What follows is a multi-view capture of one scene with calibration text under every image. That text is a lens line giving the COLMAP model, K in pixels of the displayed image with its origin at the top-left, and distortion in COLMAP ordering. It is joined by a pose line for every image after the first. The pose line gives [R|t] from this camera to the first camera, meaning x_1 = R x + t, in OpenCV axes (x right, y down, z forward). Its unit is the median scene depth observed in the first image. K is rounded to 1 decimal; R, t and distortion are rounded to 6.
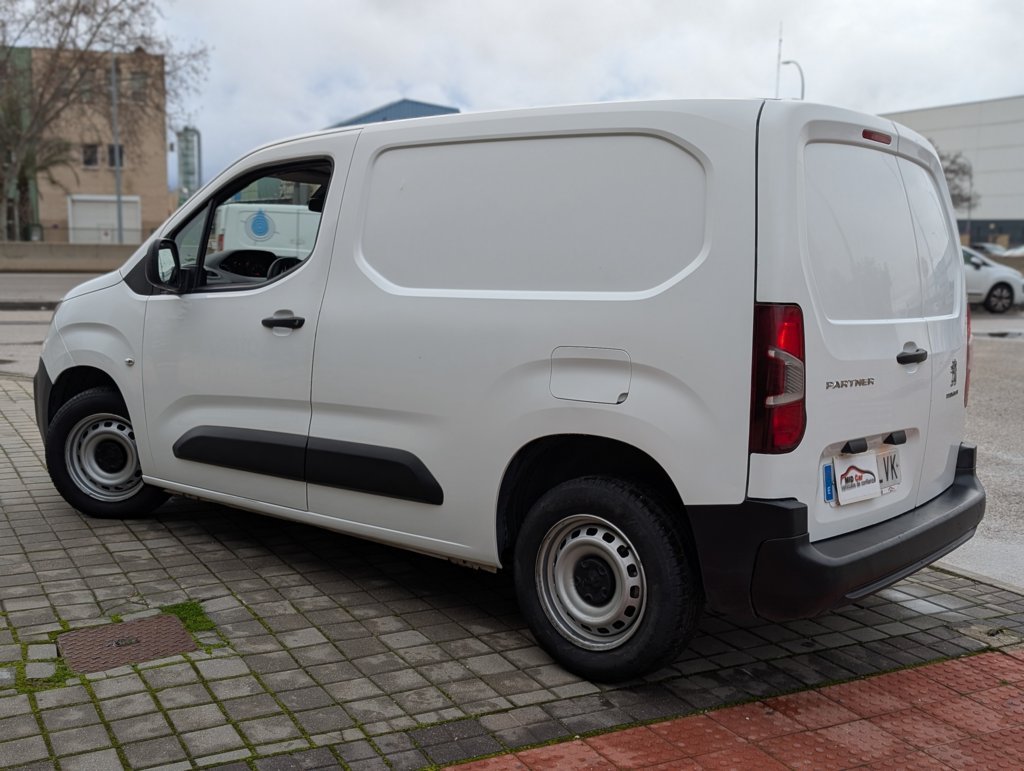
lens RADIAL K [[1128.5, 0, 503.1], [0, 1128.5, 384.3], [0, 0, 1]] dist [0.018465, 0.000000]
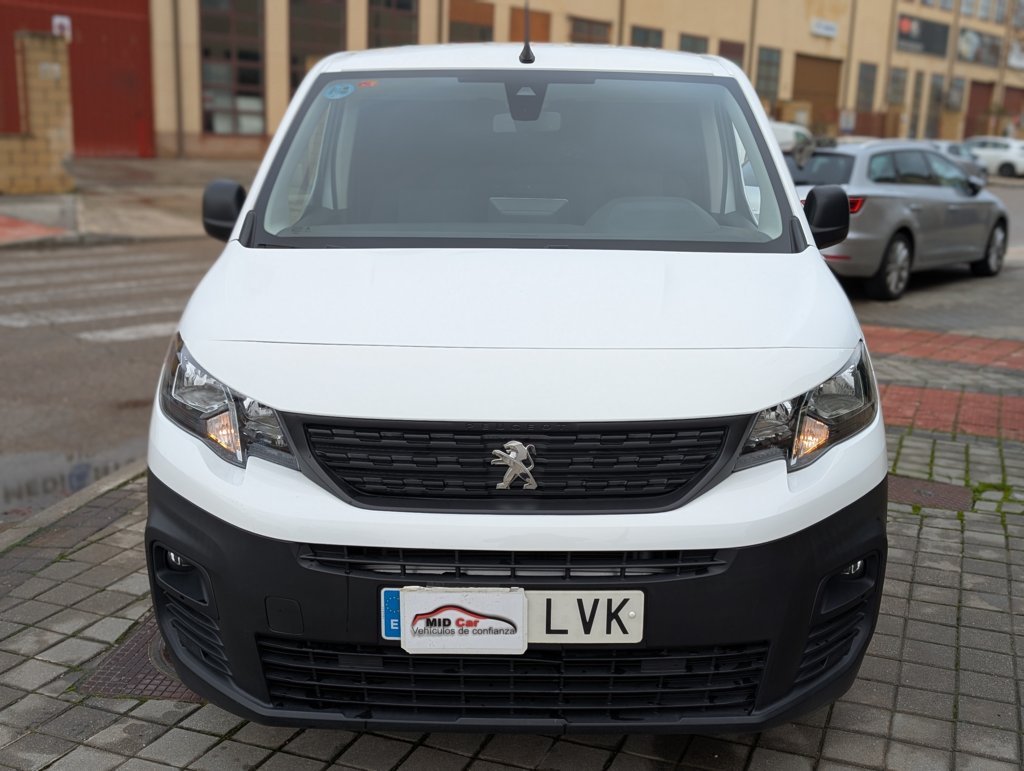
lens RADIAL K [[1128.5, 0, 512.1], [0, 1128.5, 384.3], [0, 0, 1]] dist [0.018465, 0.000000]
pose [[-0.628296, -0.194409, 0.753292, -1.002985], [0.076436, 0.948163, 0.308454, -0.331046], [-0.774210, 0.251379, -0.580868, 2.112389]]
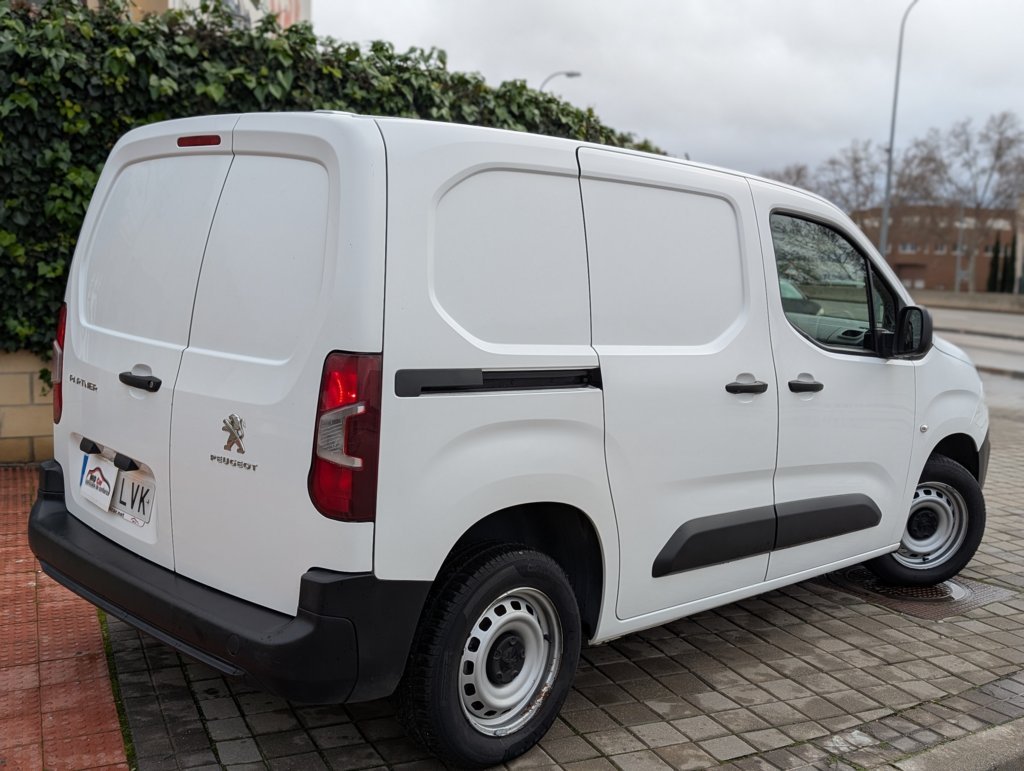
lens RADIAL K [[1128.5, 0, 504.9], [0, 1128.5, 385.3], [0, 0, 1]] dist [0.018465, 0.000000]
pose [[-0.094925, 0.087407, -0.991640, 1.224363], [-0.168125, 0.980421, 0.102512, -0.161896], [0.981185, 0.176450, -0.078372, 1.352843]]
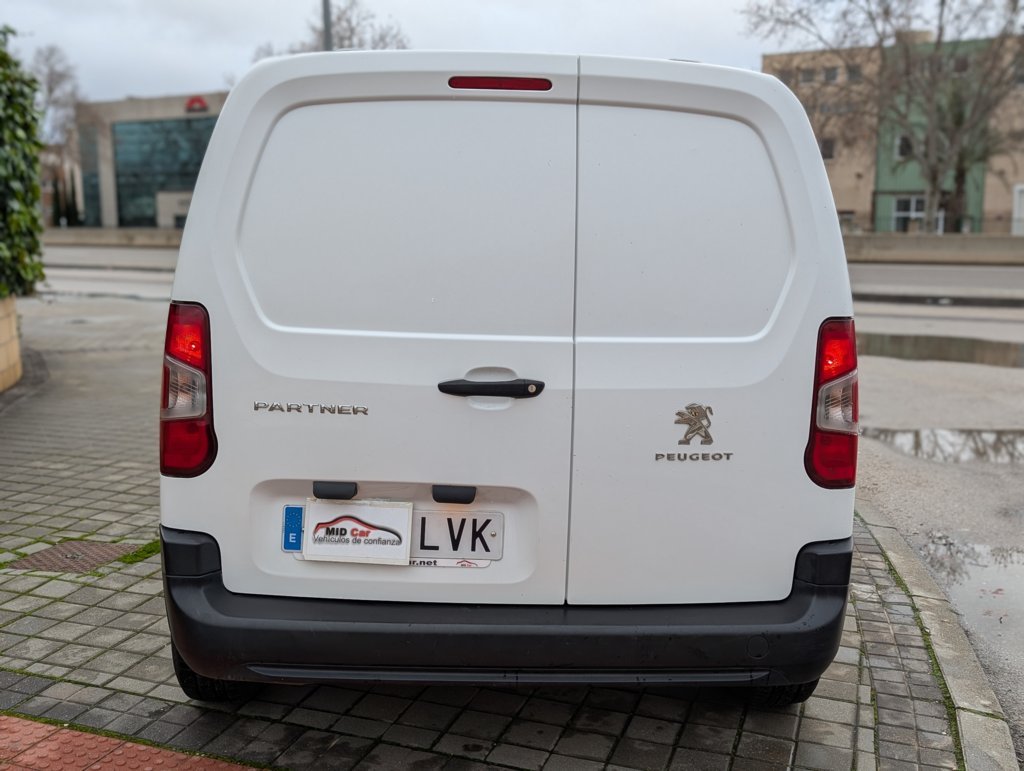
lens RADIAL K [[1128.5, 0, 506.3], [0, 1128.5, 388.4], [0, 0, 1]] dist [0.018465, 0.000000]
pose [[0.663713, 0.097511, -0.741604, 0.896429], [-0.089862, 0.994680, 0.050363, -0.060523], [0.742570, 0.033216, 0.668944, 0.524899]]
